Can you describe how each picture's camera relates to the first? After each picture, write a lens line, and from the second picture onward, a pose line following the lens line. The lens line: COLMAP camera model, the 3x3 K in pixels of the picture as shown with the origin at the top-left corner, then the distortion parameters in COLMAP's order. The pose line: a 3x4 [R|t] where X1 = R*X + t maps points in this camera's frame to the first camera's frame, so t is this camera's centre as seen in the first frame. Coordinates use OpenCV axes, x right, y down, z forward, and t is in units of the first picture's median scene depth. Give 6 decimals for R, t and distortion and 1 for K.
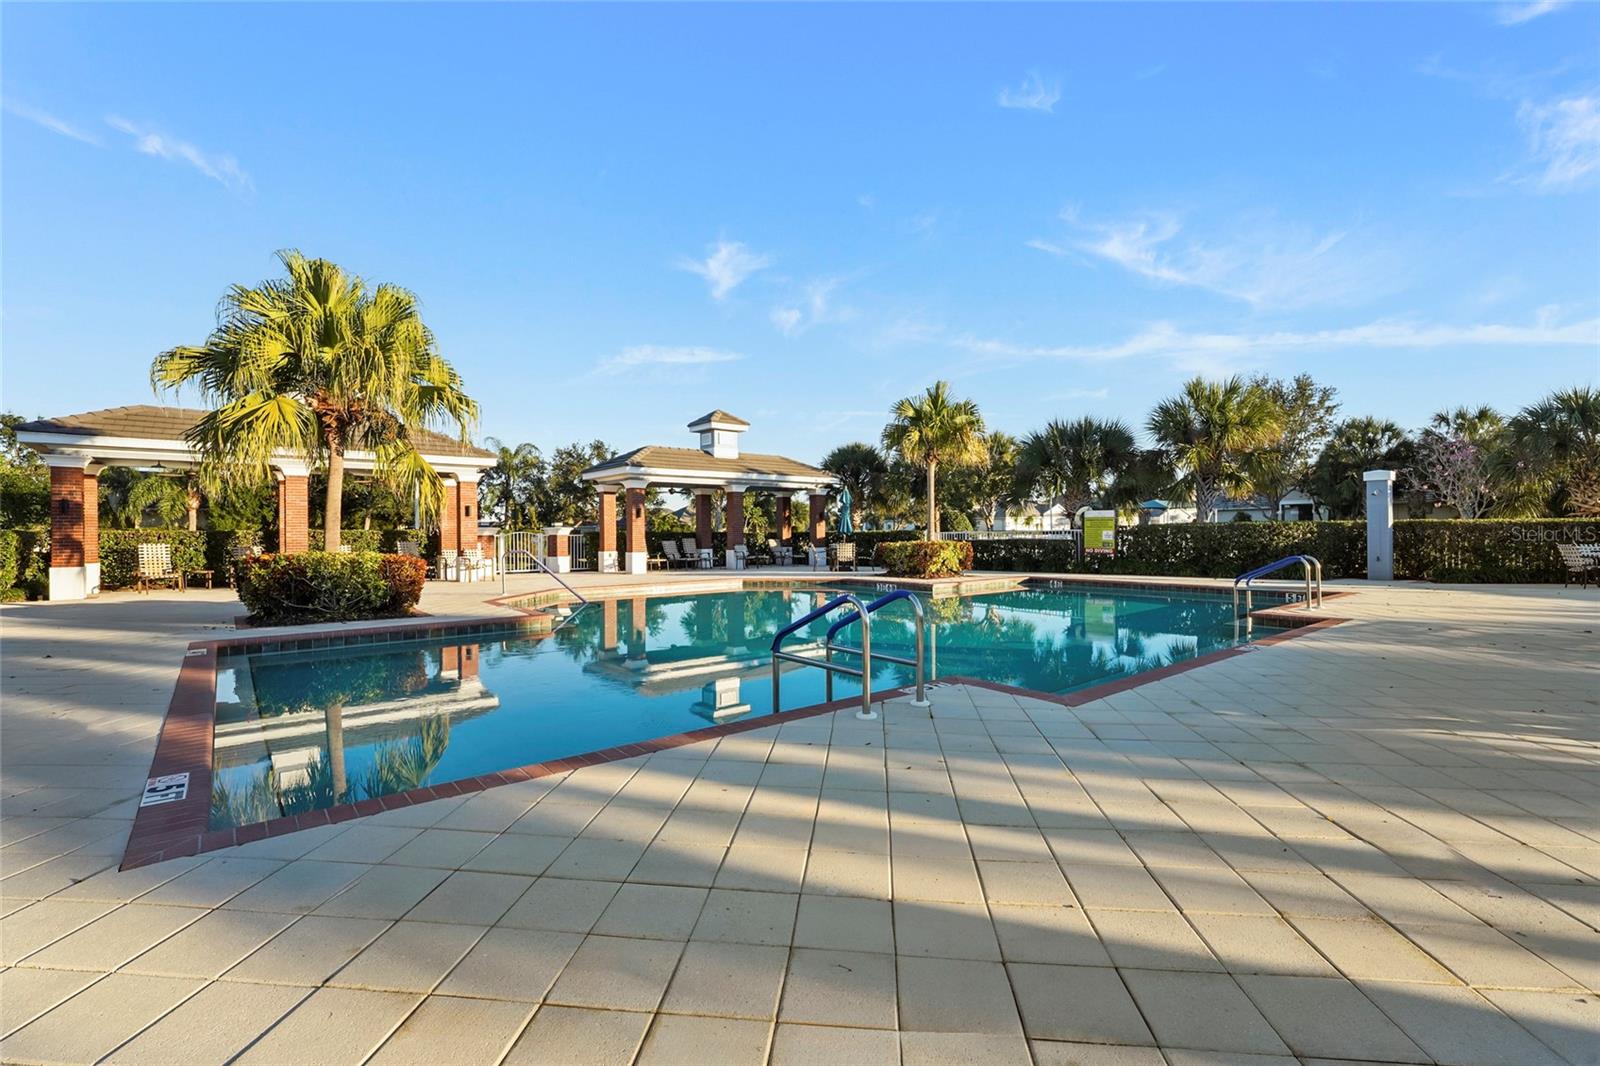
lens RADIAL K [[703.0, 0, 800.0], [0, 703.0, 533.0], [0, 0, 1]] dist [-0.001461, -0.000344]
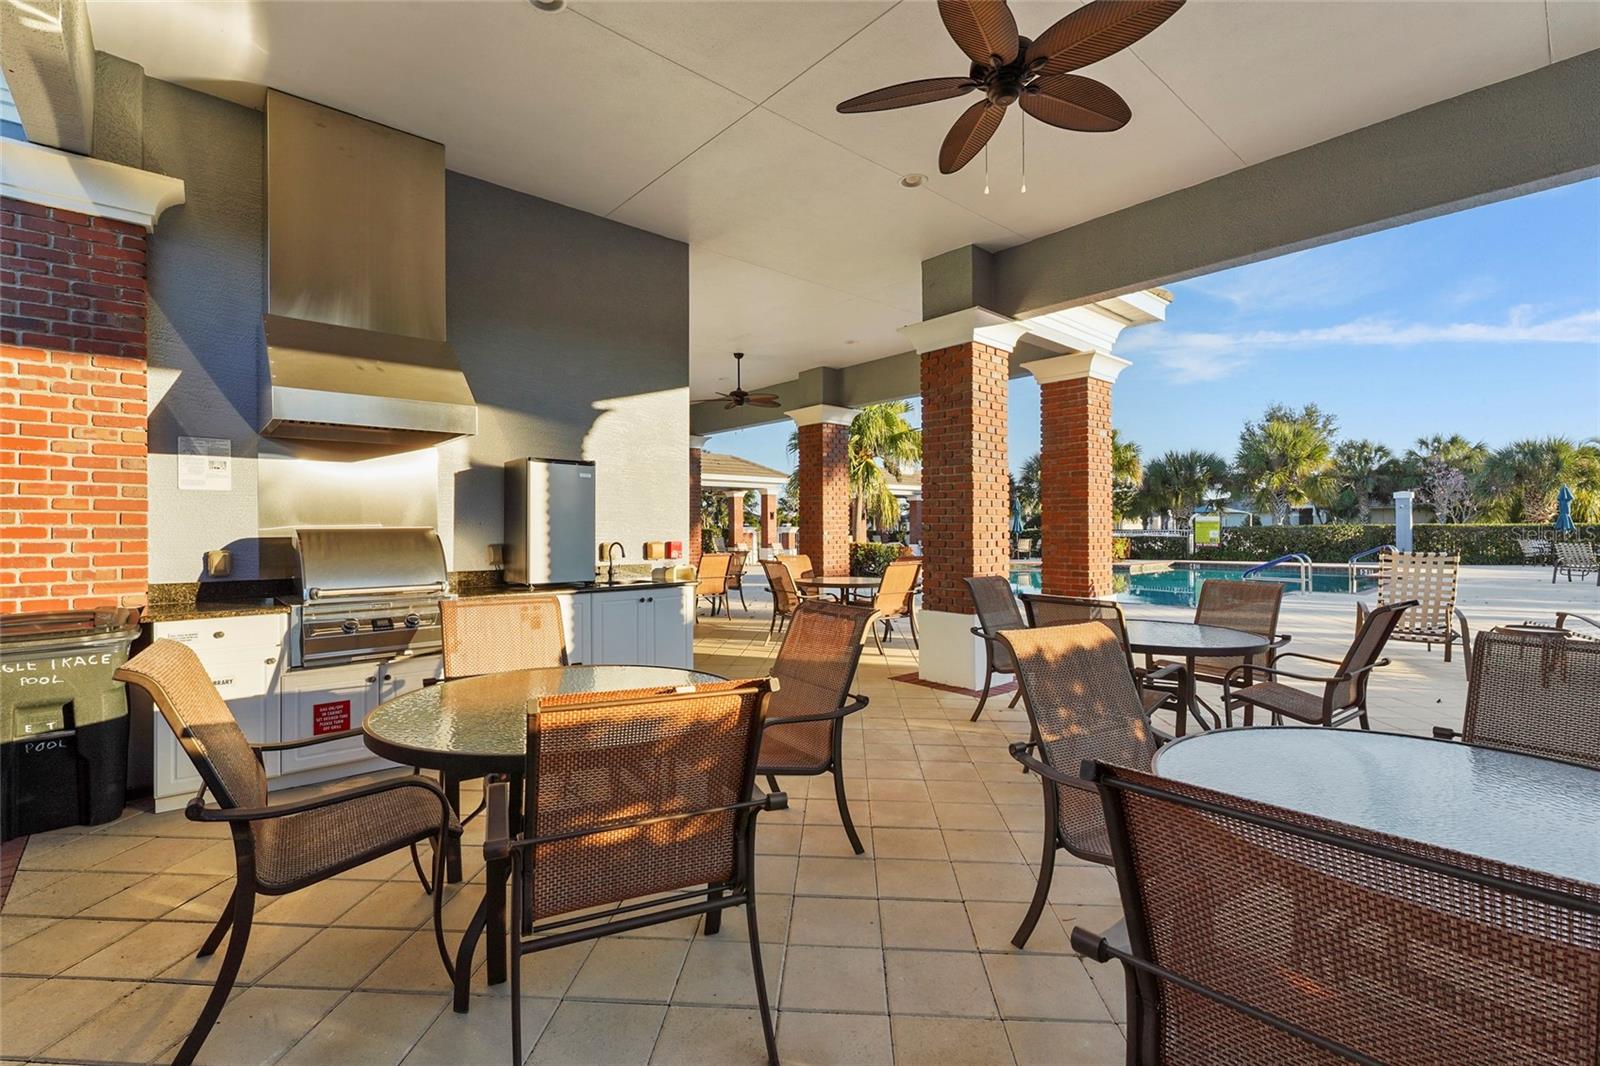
lens RADIAL K [[703.0, 0, 800.0], [0, 703.0, 533.0], [0, 0, 1]] dist [-0.001461, -0.000344]
pose [[0.999201, 0.001989, 0.039907, -0.434214], [-0.002105, 0.999994, 0.002860, -0.000531], [-0.039901, -0.002941, 0.999199, -0.374146]]
